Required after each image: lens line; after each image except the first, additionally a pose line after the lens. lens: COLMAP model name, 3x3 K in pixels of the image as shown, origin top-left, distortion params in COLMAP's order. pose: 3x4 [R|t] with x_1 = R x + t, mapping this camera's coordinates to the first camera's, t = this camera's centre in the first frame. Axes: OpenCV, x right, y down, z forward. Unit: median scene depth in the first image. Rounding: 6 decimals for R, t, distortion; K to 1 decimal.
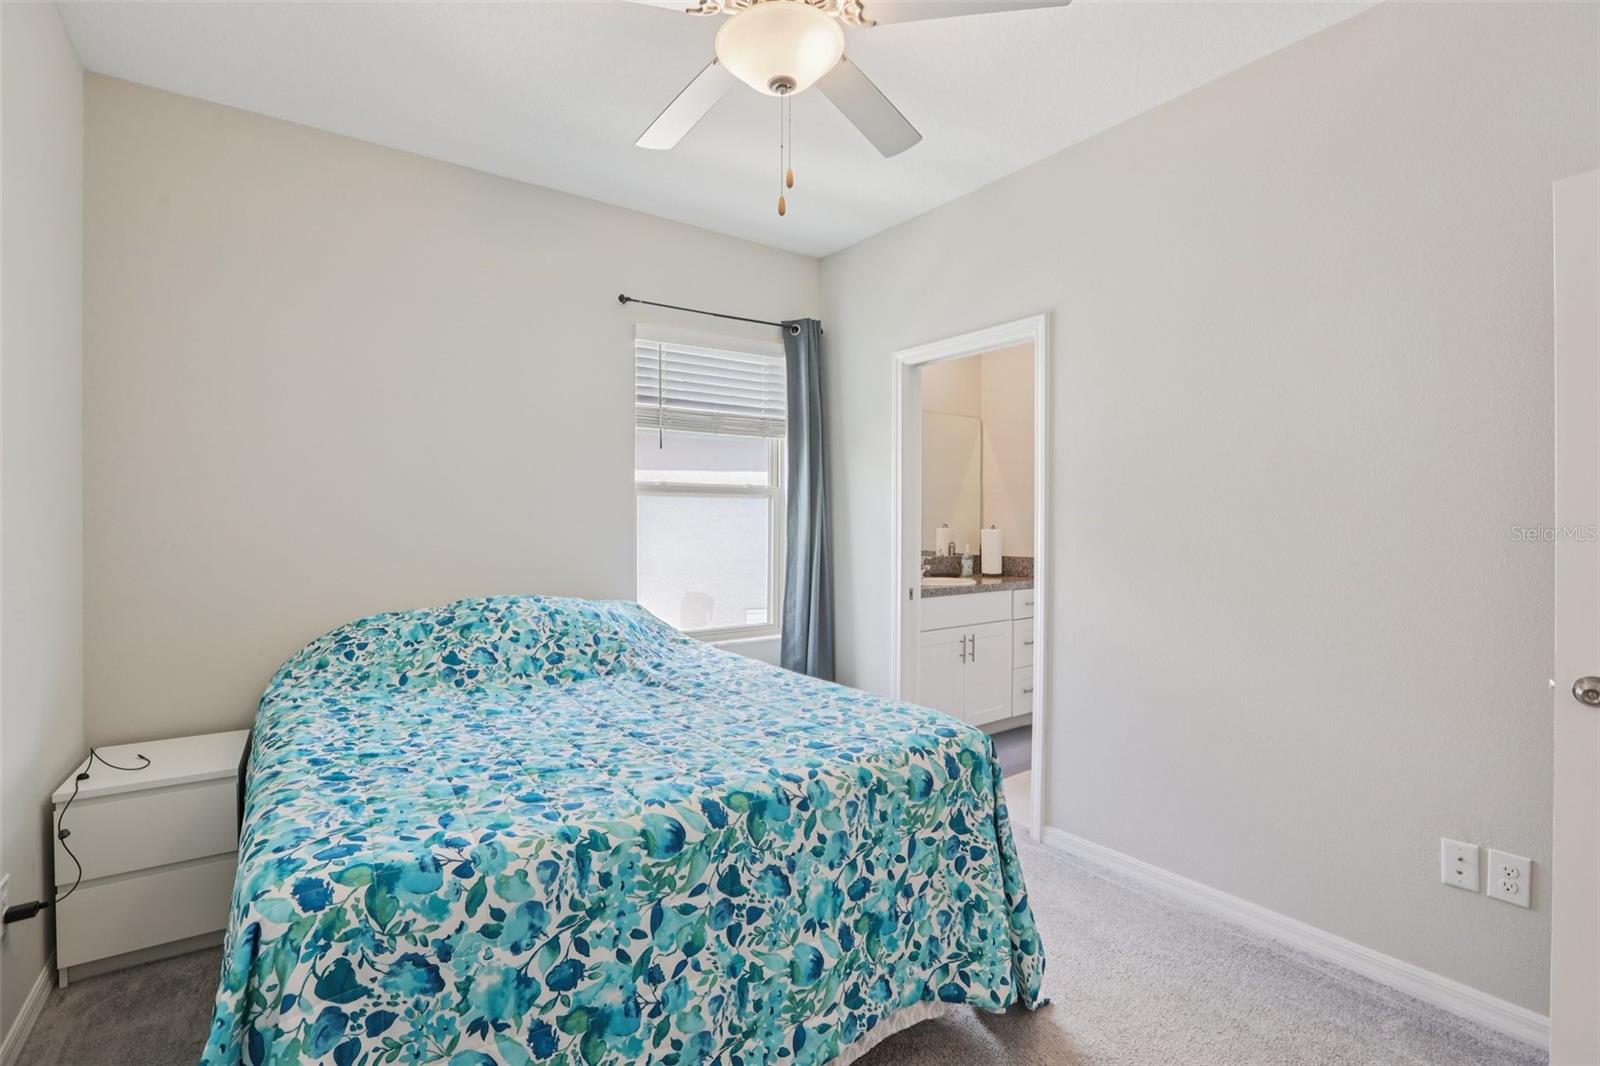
lens RADIAL K [[714.7, 0, 796.1], [0, 714.7, 533.3], [0, 0, 1]] dist [-0.000354, -0.000012]
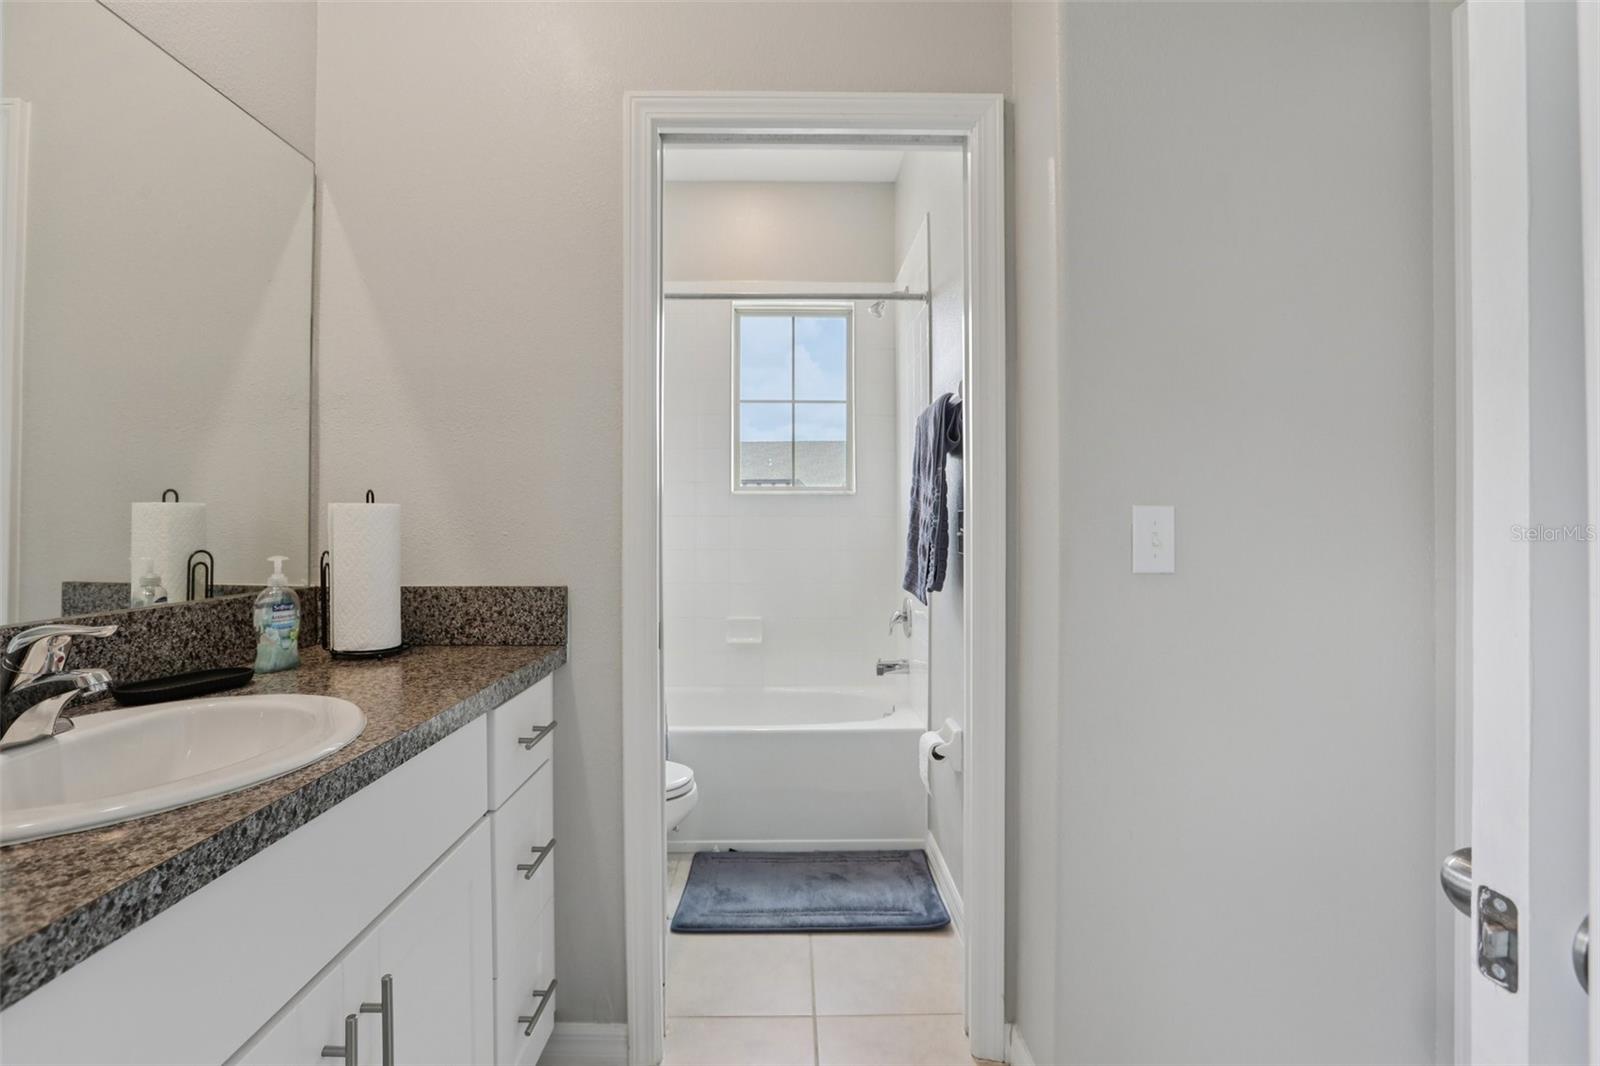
lens RADIAL K [[714.7, 0, 798.2], [0, 714.7, 528.5], [0, 0, 1]] dist [-0.000354, -0.000012]
pose [[0.592090, 0.002706, 0.805868, 0.135116], [0.001909, 0.999987, -0.004760, 0.007707], [-0.805870, 0.004357, 0.592077, 0.668301]]
